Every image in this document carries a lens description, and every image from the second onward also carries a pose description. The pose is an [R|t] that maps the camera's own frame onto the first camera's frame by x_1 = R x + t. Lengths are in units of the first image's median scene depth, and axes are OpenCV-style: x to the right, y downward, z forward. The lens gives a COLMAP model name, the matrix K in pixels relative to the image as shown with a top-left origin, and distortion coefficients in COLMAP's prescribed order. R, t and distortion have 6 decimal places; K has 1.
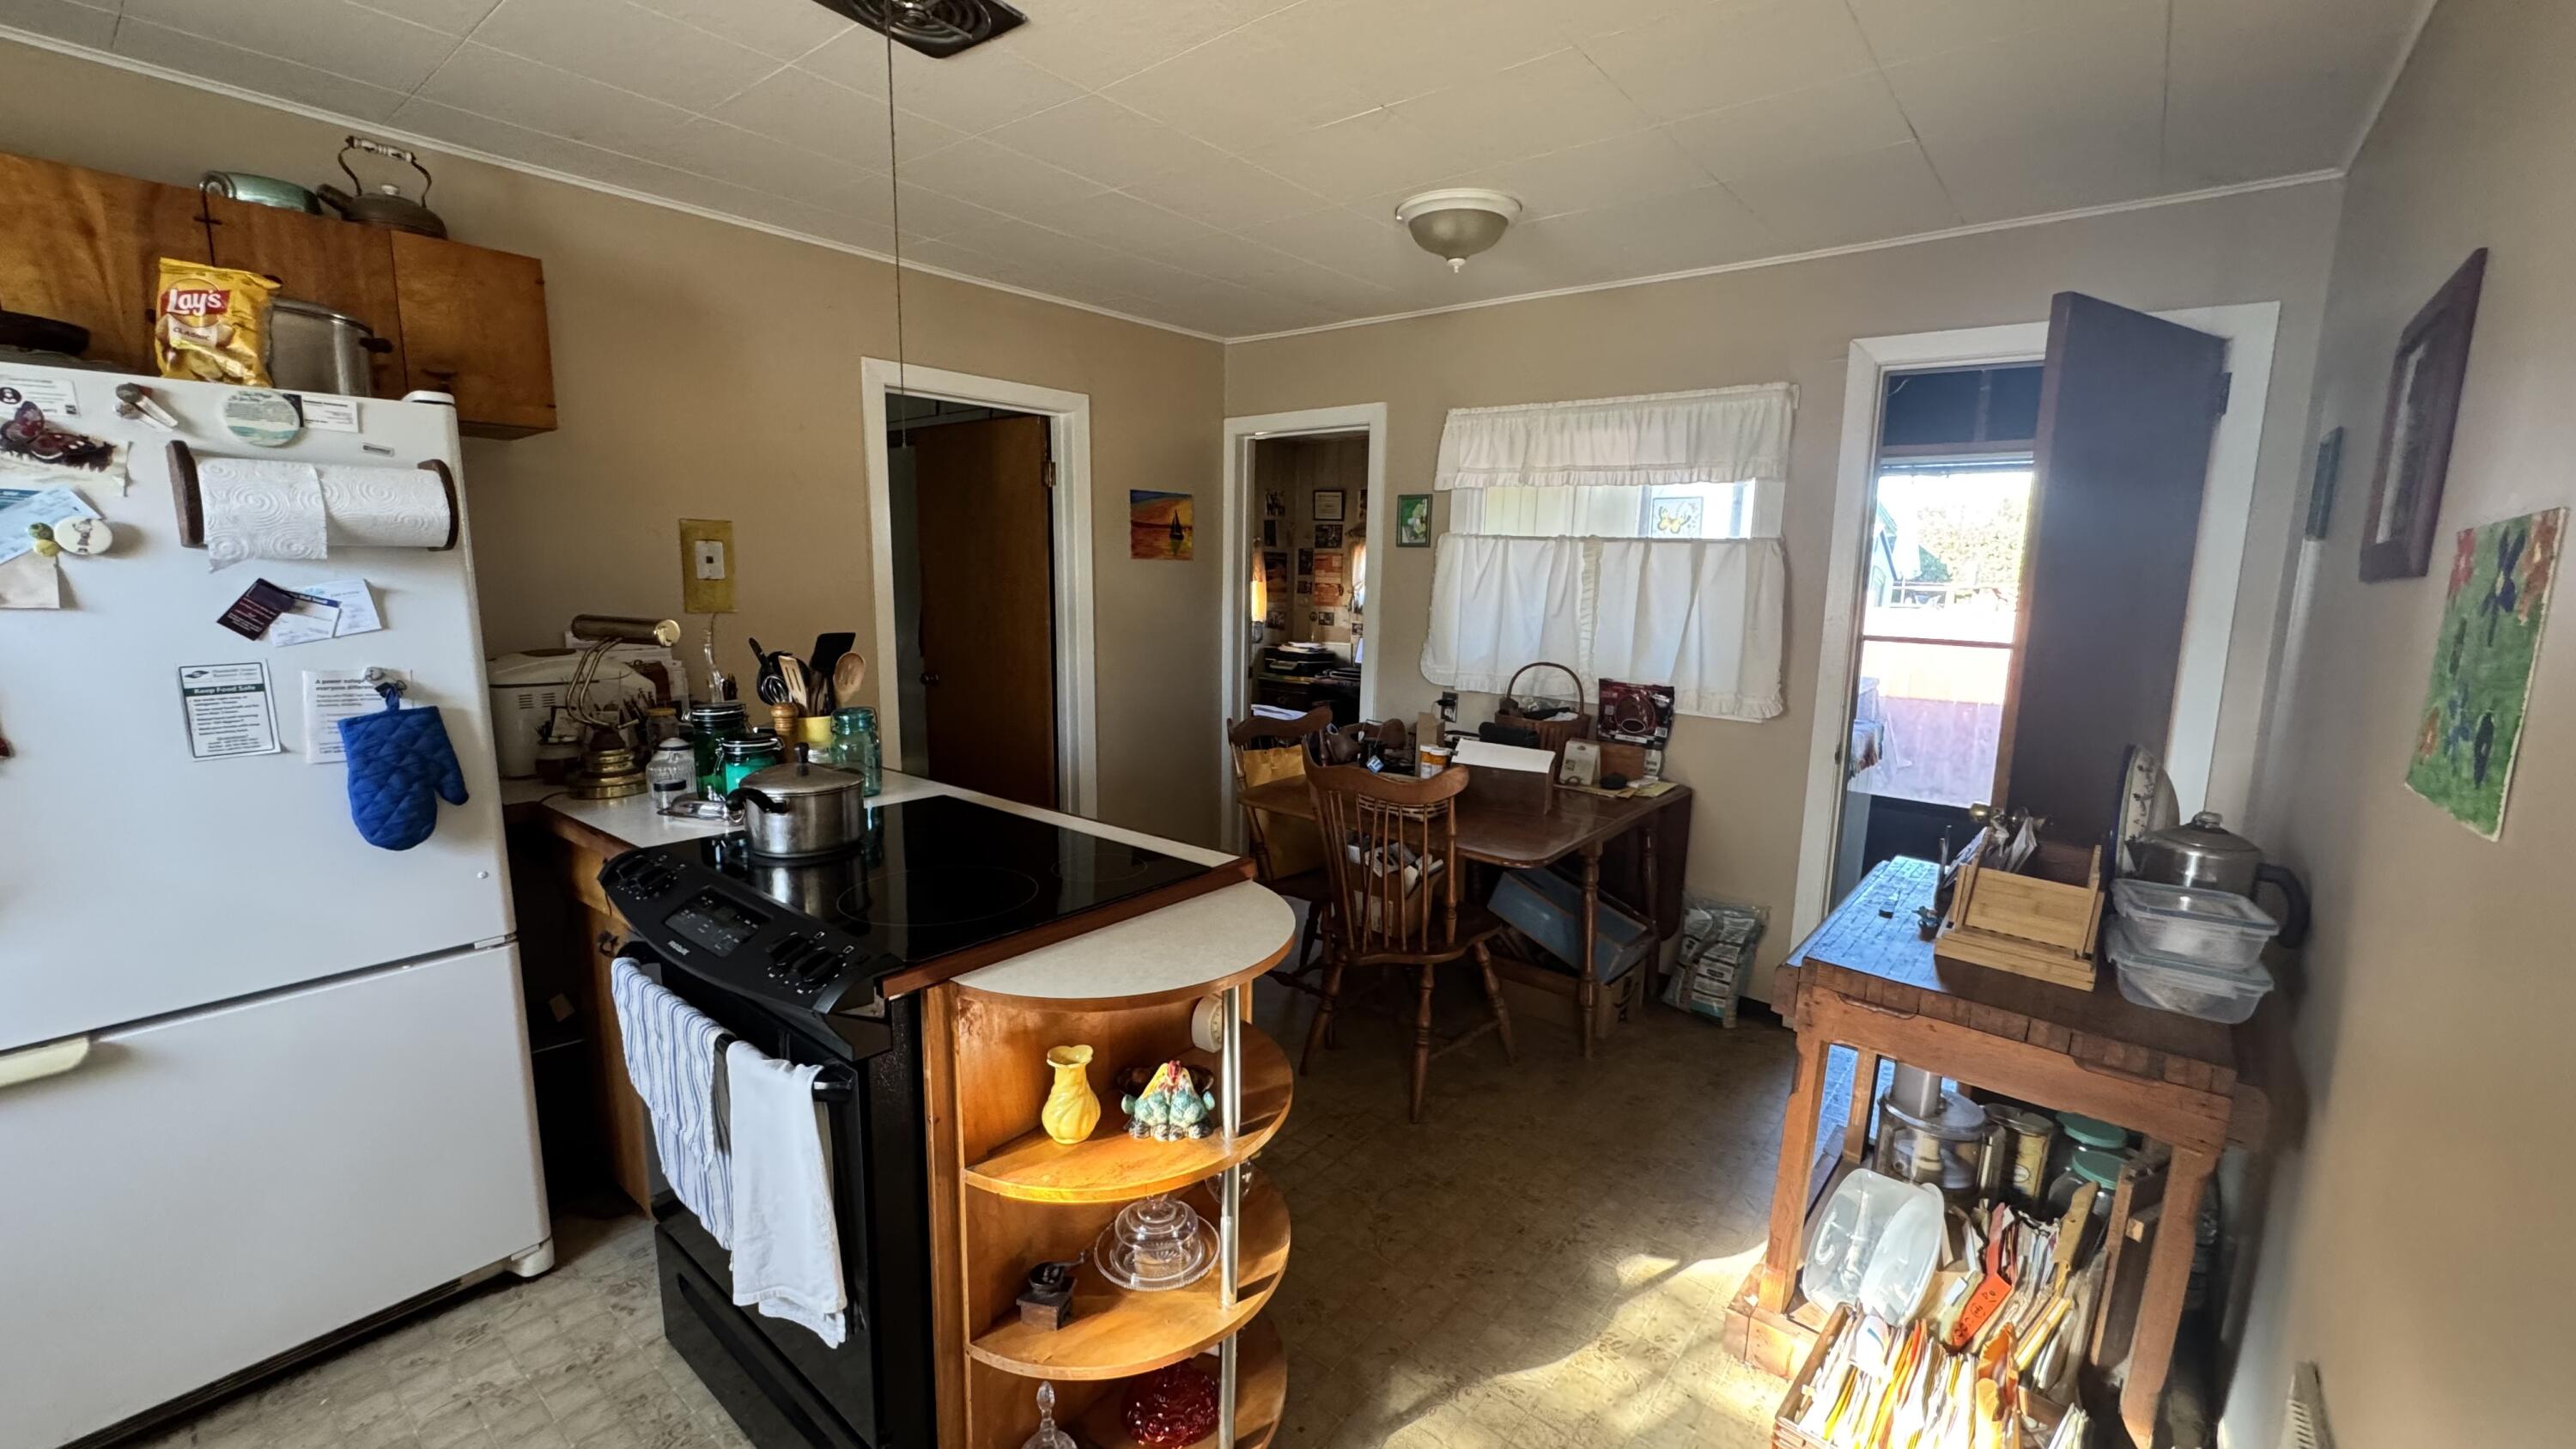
lens RADIAL K [[1025.6, 0, 1288.0], [0, 1025.6, 724.5], [0, 0, 1]] dist [0.001010, -0.000069]
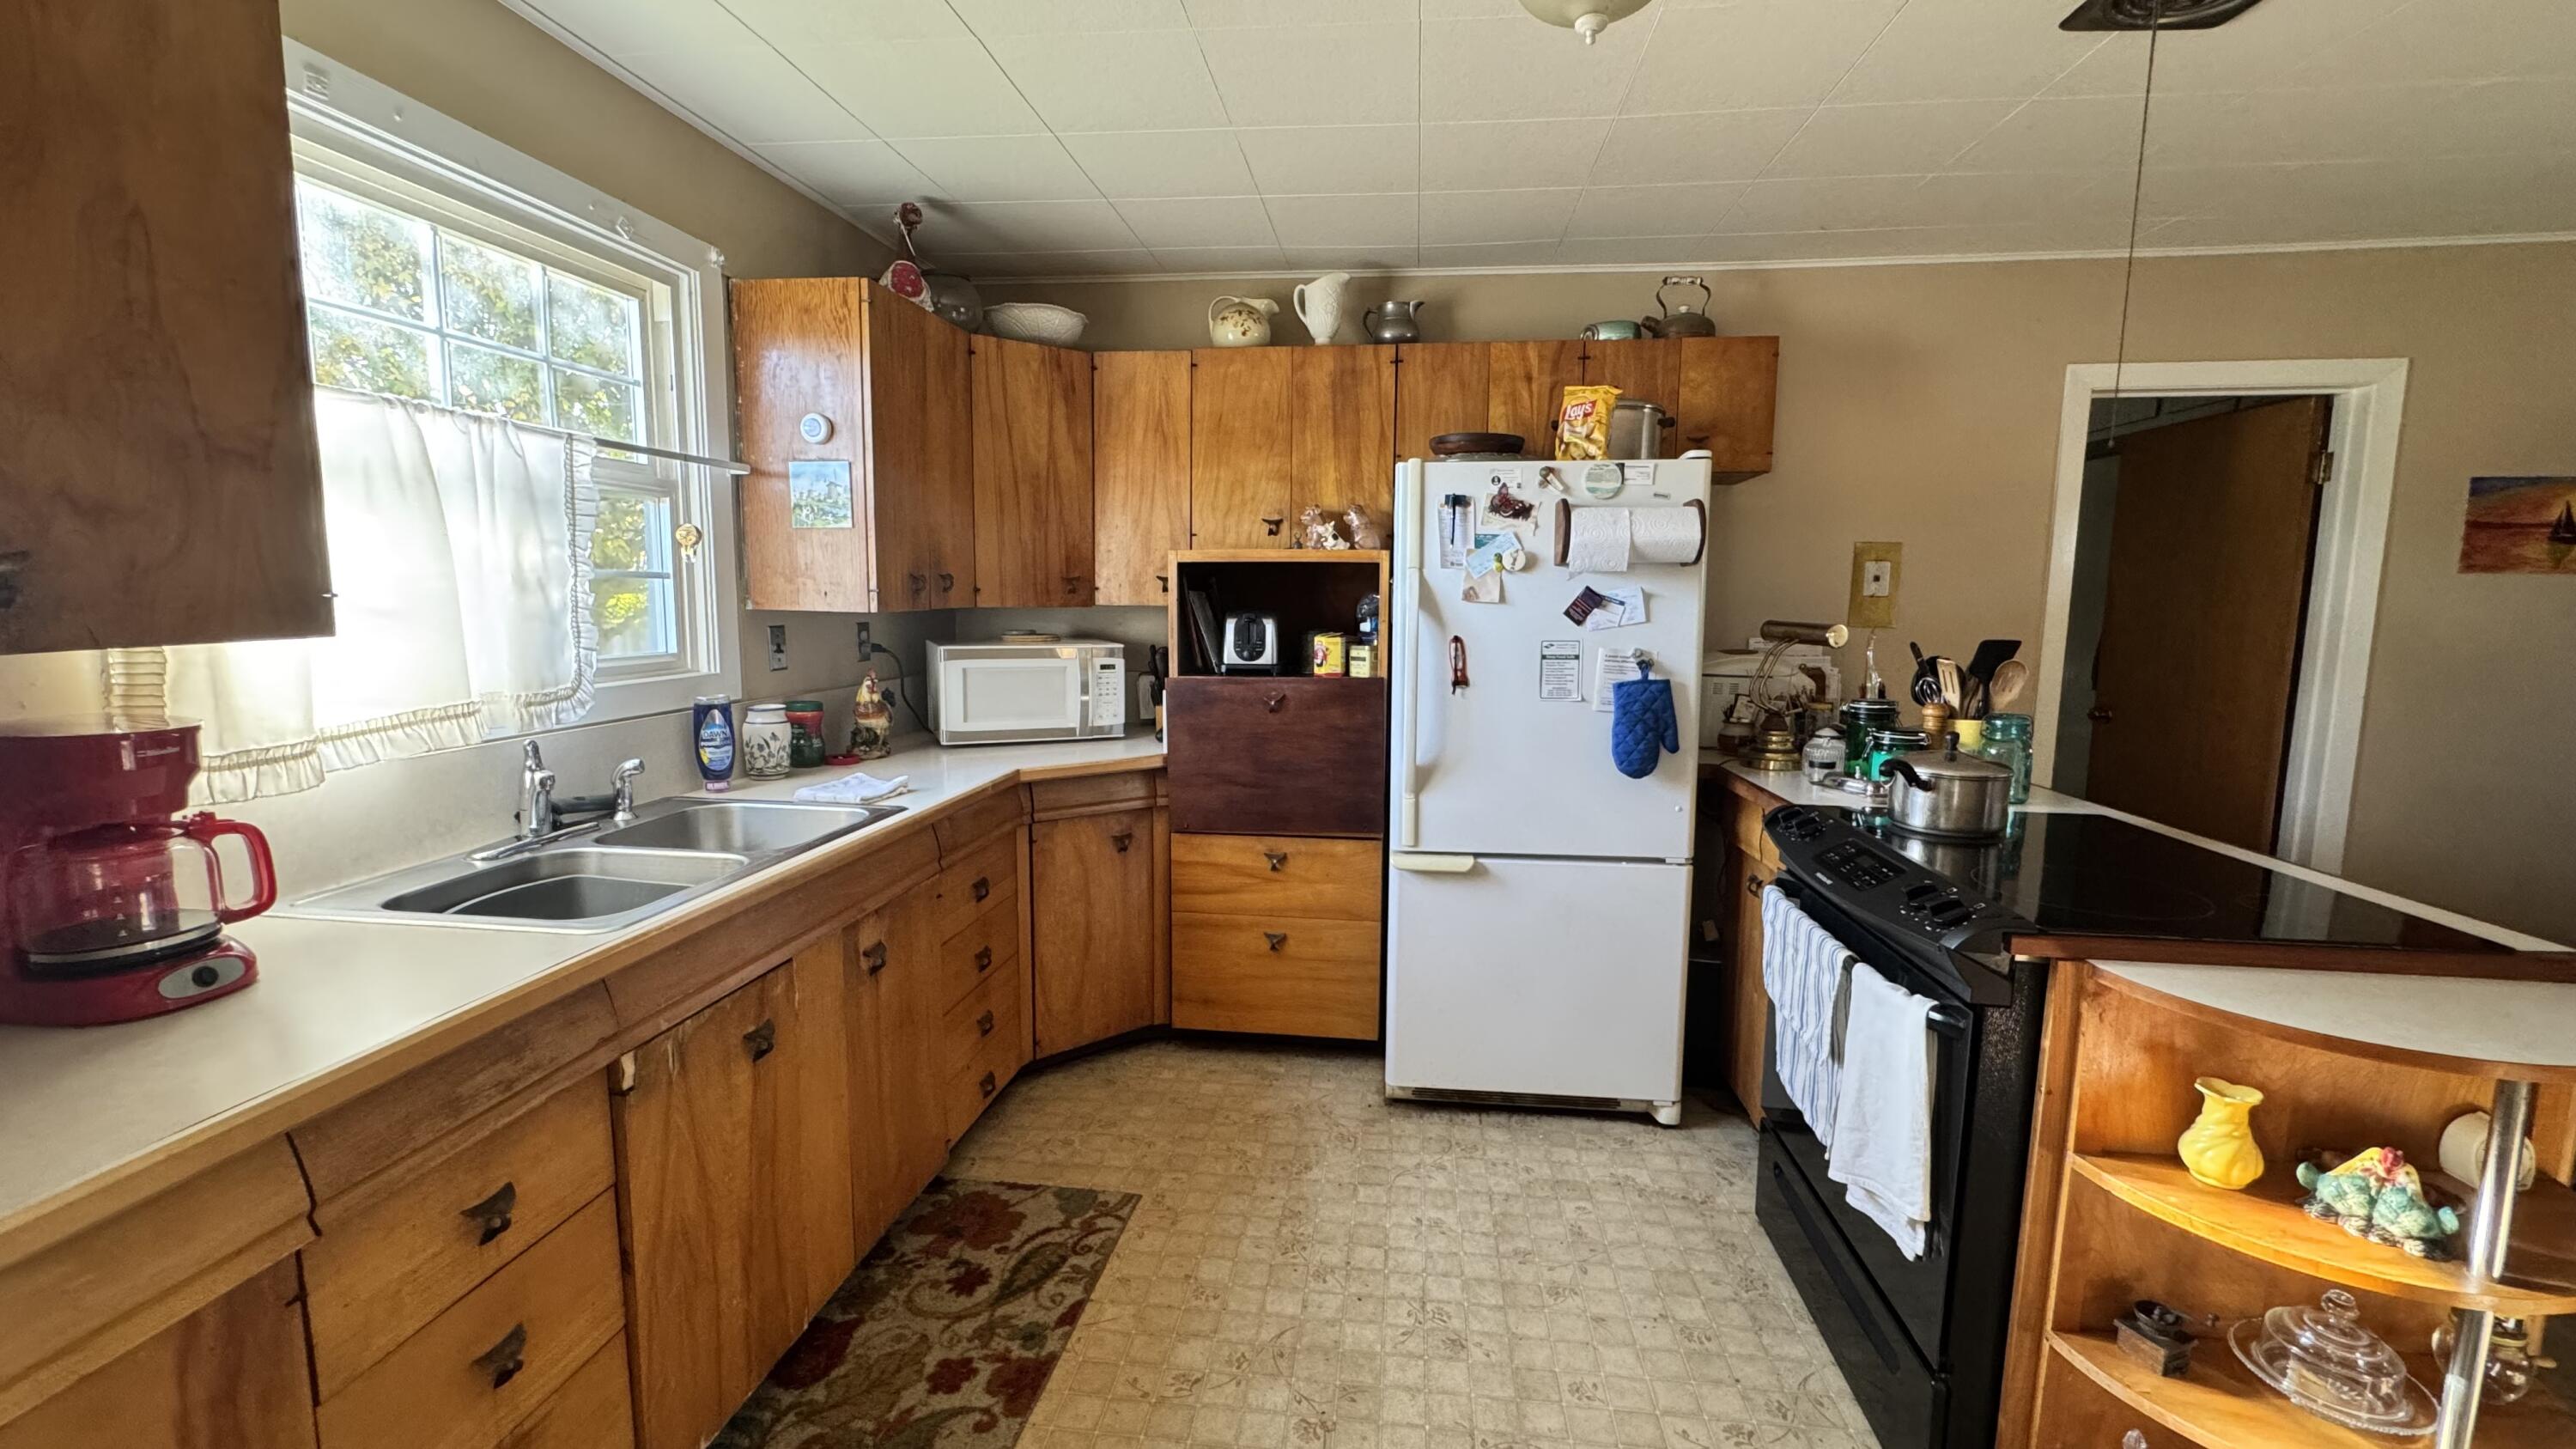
lens RADIAL K [[1028.9, 0, 1287.2], [0, 1028.9, 722.5], [0, 0, 1]] dist [-0.002121, -0.000069]
pose [[0.532724, 0.096994, -0.840712, 0.057186], [-0.130789, 0.990911, 0.031447, 0.063152], [0.836122, 0.093203, 0.540568, -0.162530]]
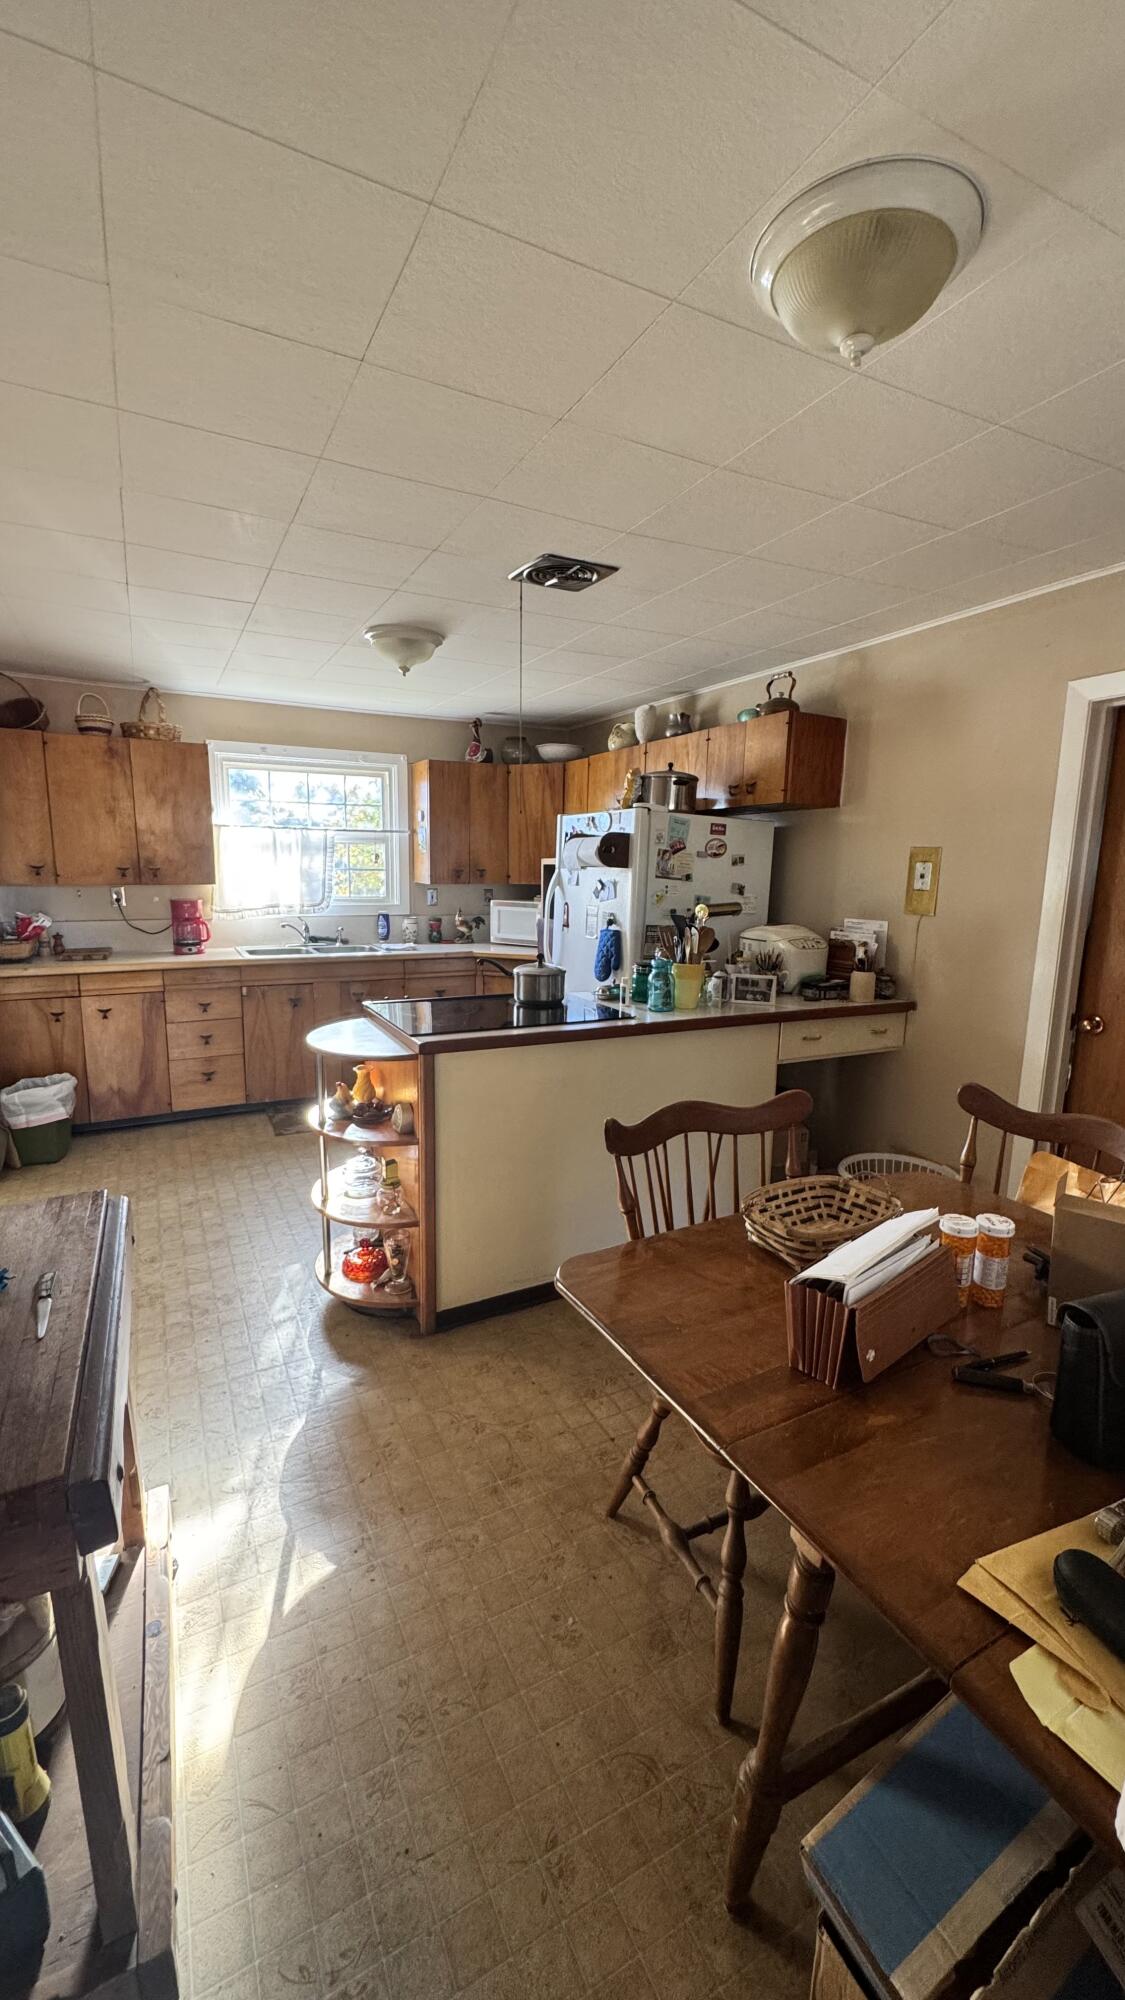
lens RADIAL K [[798.7, 0, 562.5], [0, 798.7, 1000.0], [0, 0, 1]] dist [-0.002121, -0.000069]
pose [[-0.399155, 0.135142, -0.906869, 1.025816], [-0.160707, 0.963455, 0.214308, -0.252136], [0.902690, 0.231282, -0.362850, 1.639385]]
